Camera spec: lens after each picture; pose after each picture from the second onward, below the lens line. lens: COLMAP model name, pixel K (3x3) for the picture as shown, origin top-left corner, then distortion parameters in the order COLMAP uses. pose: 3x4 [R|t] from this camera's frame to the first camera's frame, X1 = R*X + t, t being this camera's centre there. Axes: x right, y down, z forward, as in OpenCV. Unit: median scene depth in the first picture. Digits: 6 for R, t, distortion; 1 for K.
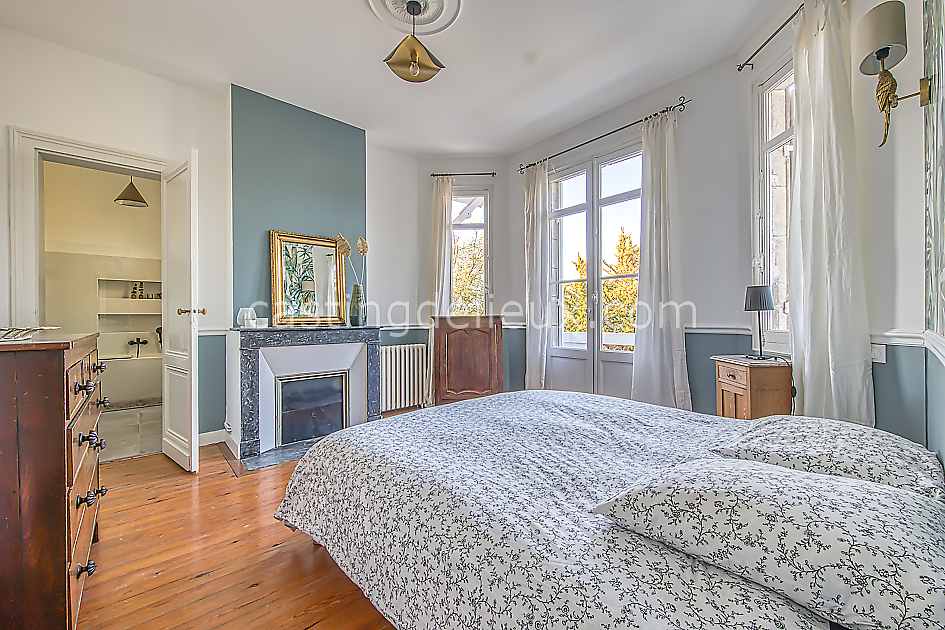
lens RADIAL K [[361.3, 0, 483.5], [0, 361.3, 317.1], [0, 0, 1]] dist [-0.009231, -0.000120]
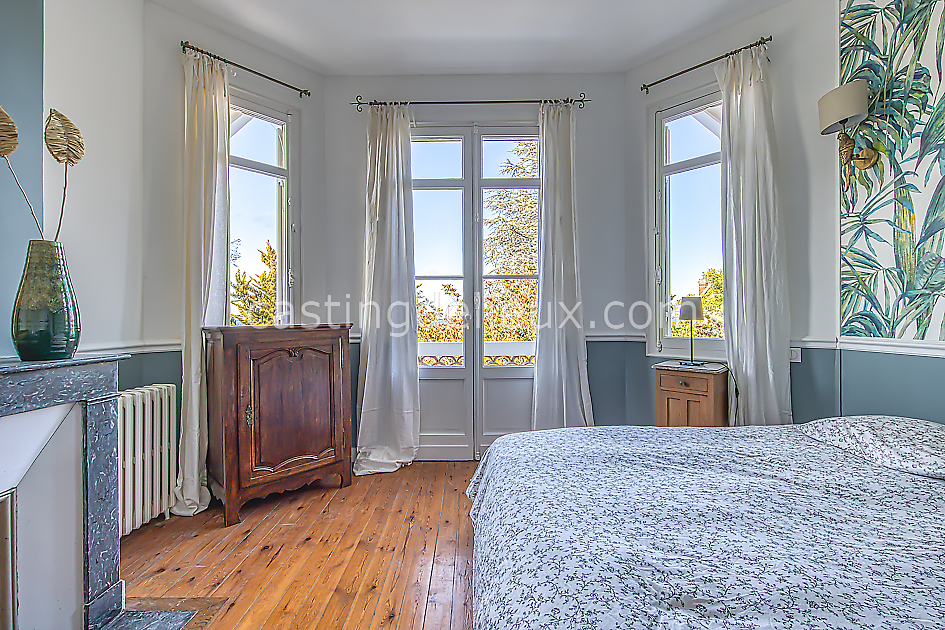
lens RADIAL K [[395.1, 0, 476.6], [0, 395.1, 316.7], [0, 0, 1]] dist [0.004625, -0.000117]
pose [[0.684260, 0.004293, 0.729225, -0.324564], [0.002055, 0.999967, -0.007815, -0.011266], [-0.729235, 0.006846, 0.684229, 0.398978]]
